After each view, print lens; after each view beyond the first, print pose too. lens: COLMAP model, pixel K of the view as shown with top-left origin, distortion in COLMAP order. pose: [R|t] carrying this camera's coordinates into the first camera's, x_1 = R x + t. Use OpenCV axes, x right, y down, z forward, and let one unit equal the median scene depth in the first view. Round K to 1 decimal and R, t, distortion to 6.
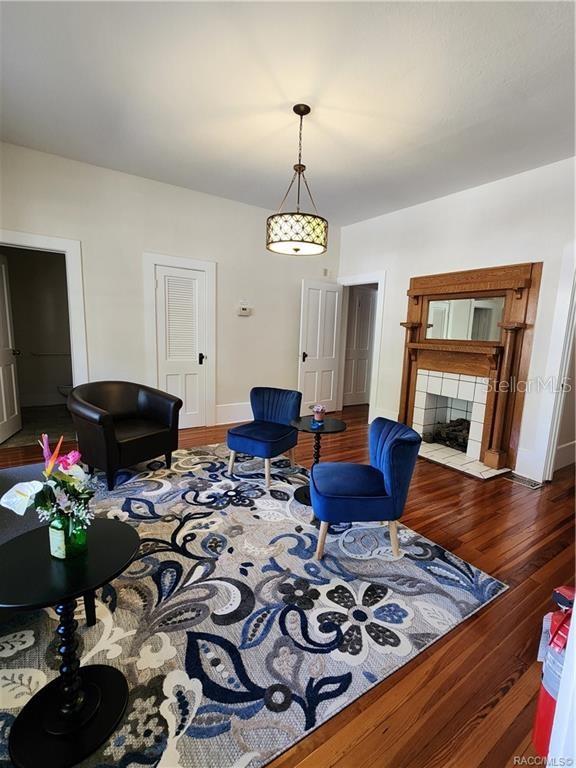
lens RADIAL K [[358.3, 0, 288.0], [0, 358.3, 384.4], [0, 0, 1]] dist [0.000939, 0.000145]
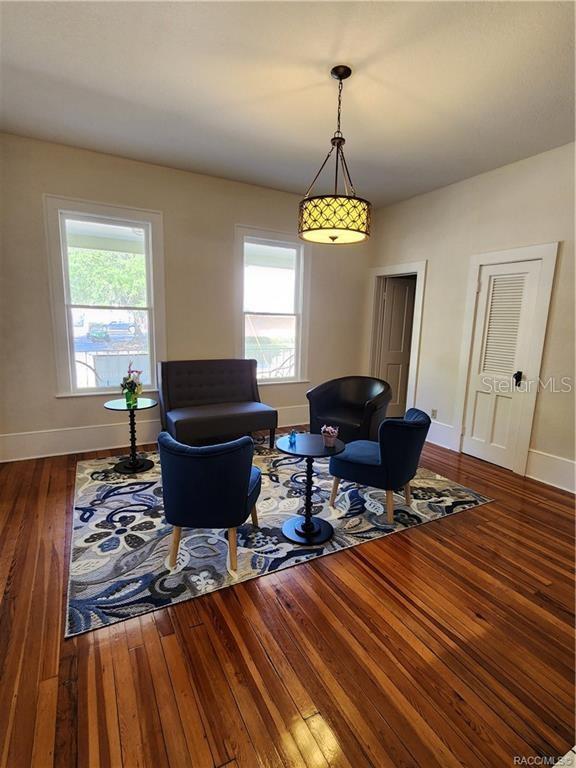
lens RADIAL K [[358.3, 0, 288.0], [0, 358.3, 382.4], [0, 0, 1]] dist [0.000939, 0.000145]
pose [[-0.046109, 0.132240, -0.990145, 1.323951], [-0.186387, 0.972653, 0.138583, -0.202351], [0.981394, 0.190940, -0.020200, 1.403981]]
